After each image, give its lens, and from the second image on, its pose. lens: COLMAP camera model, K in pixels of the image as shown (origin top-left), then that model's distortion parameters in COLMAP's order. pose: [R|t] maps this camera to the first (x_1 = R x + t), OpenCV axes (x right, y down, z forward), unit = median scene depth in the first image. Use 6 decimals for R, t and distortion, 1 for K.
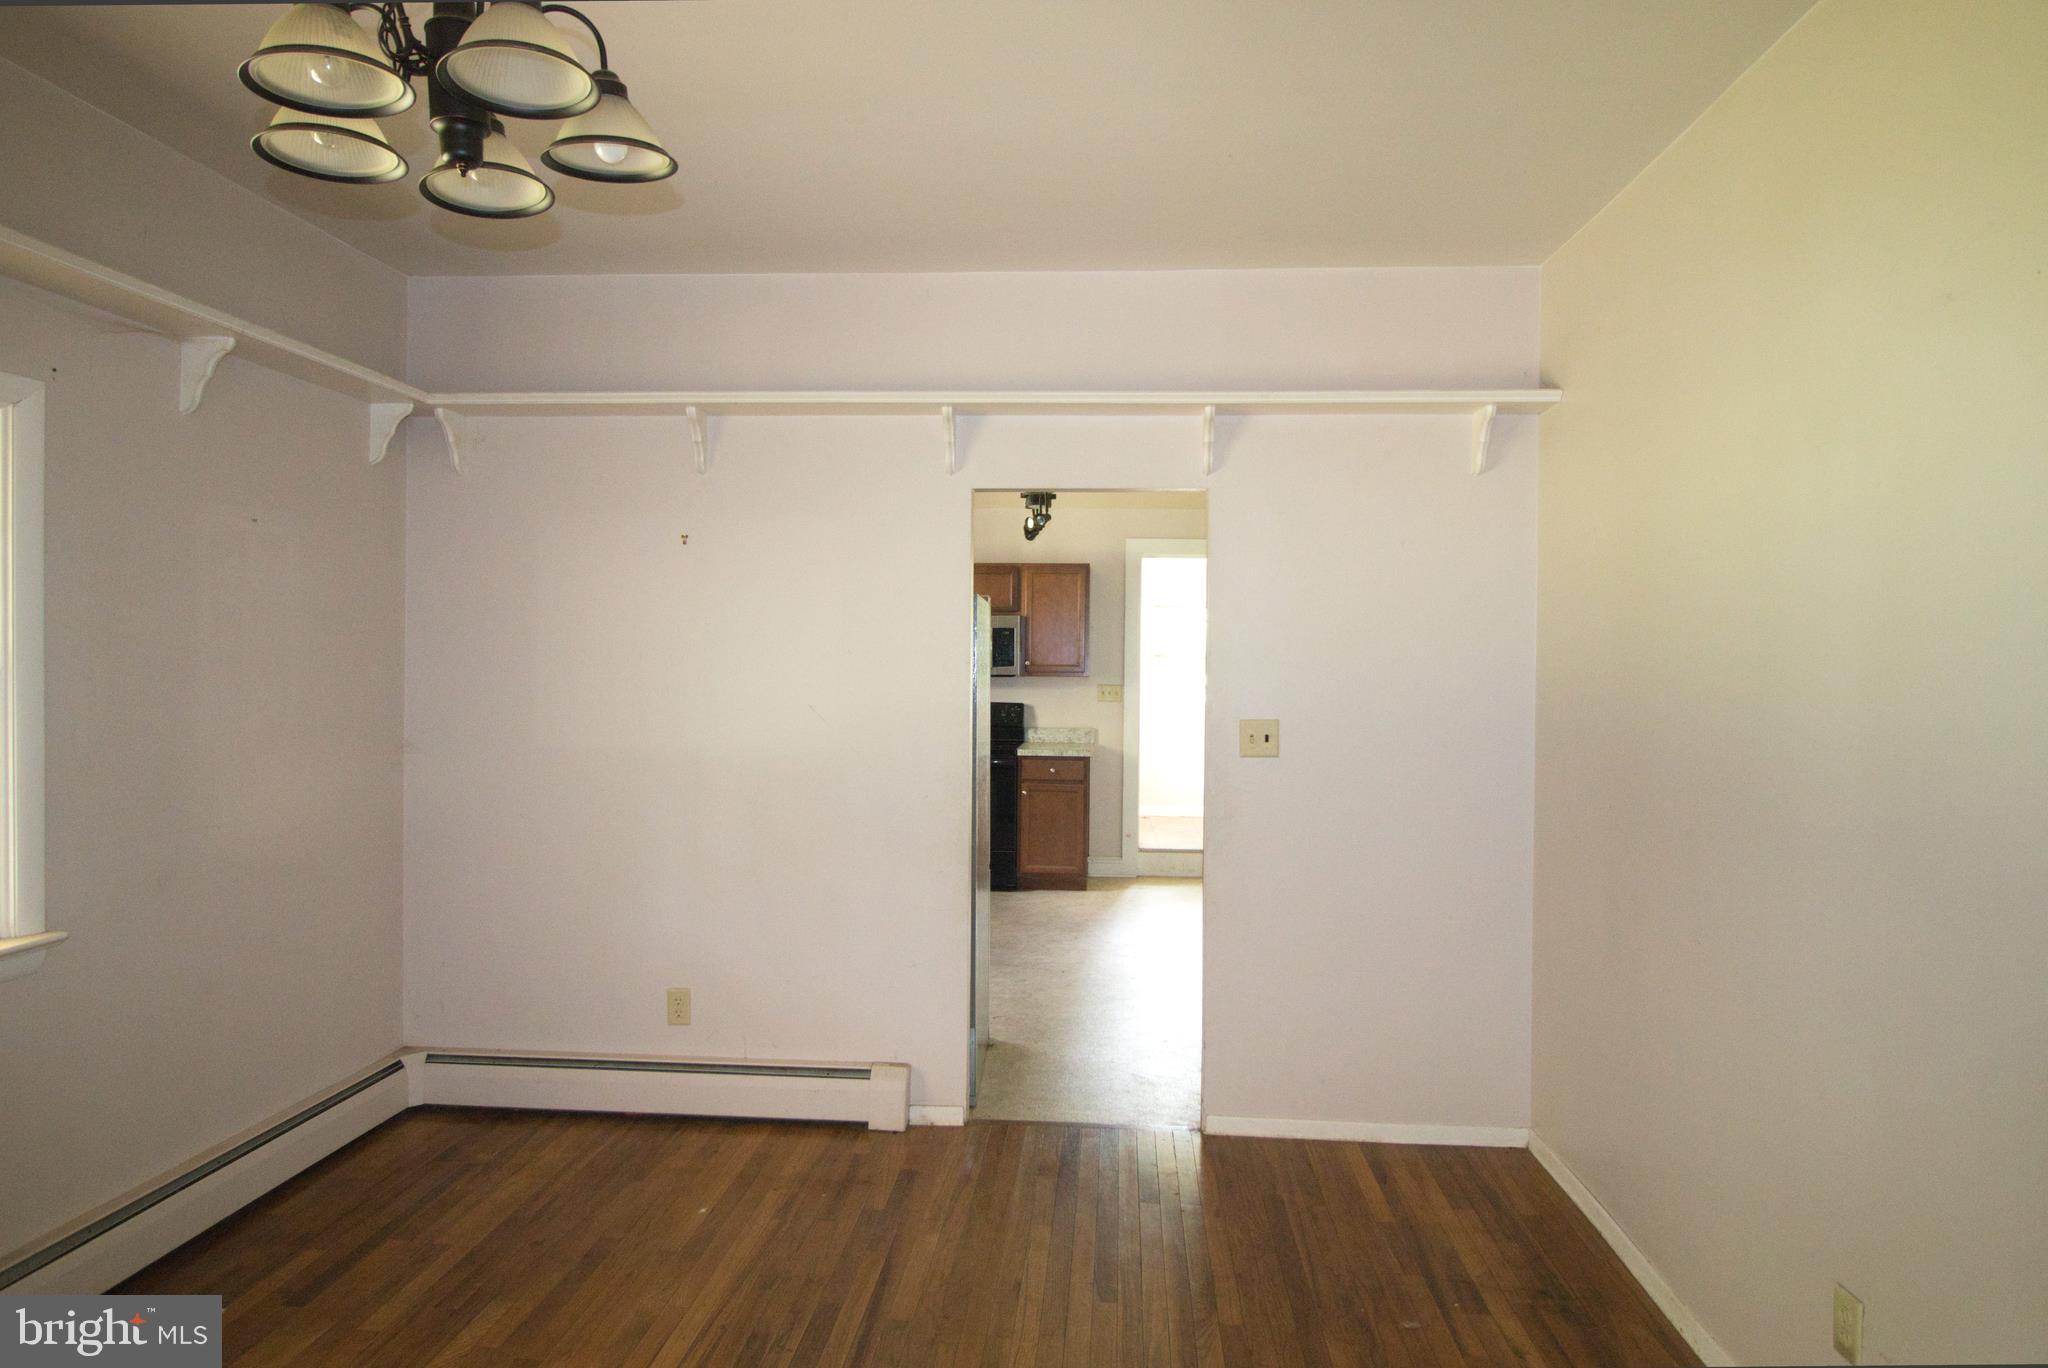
lens RADIAL K [[1209.8, 0, 1030.4], [0, 1209.8, 658.8], [0, 0, 1]] dist [0.004115, 0.001237]
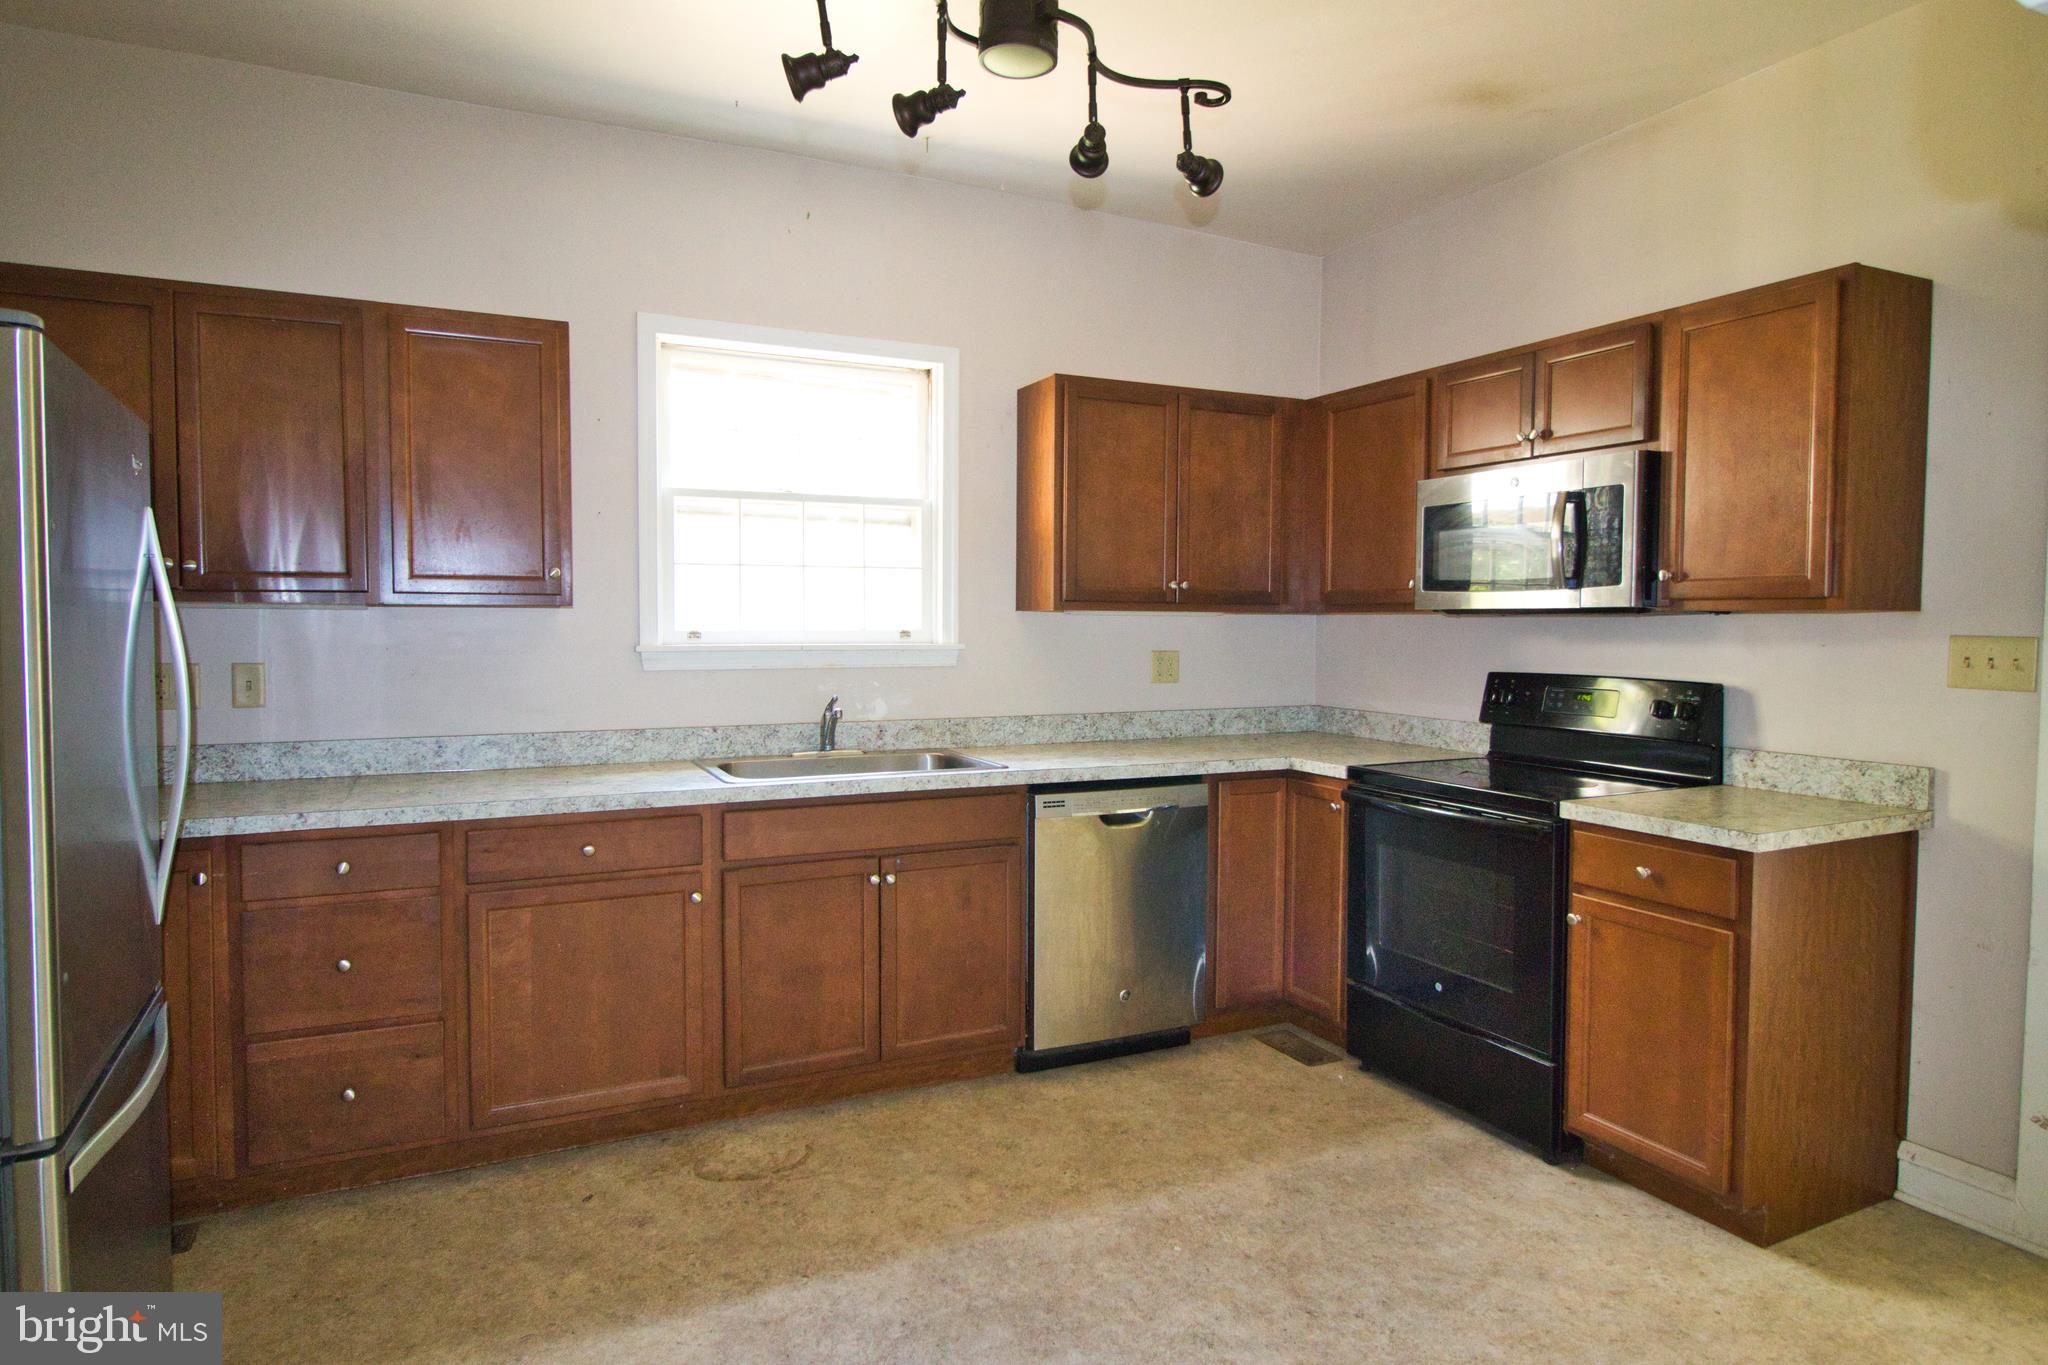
lens RADIAL K [[1209.8, 0, 1030.4], [0, 1209.8, 657.3], [0, 0, 1]] dist [0.004115, 0.001237]
pose [[0.520649, 0.021357, -0.853504, 0.208881], [-0.002101, 0.999716, 0.023734, 0.019627], [0.853768, -0.010564, 0.520546, 0.613401]]
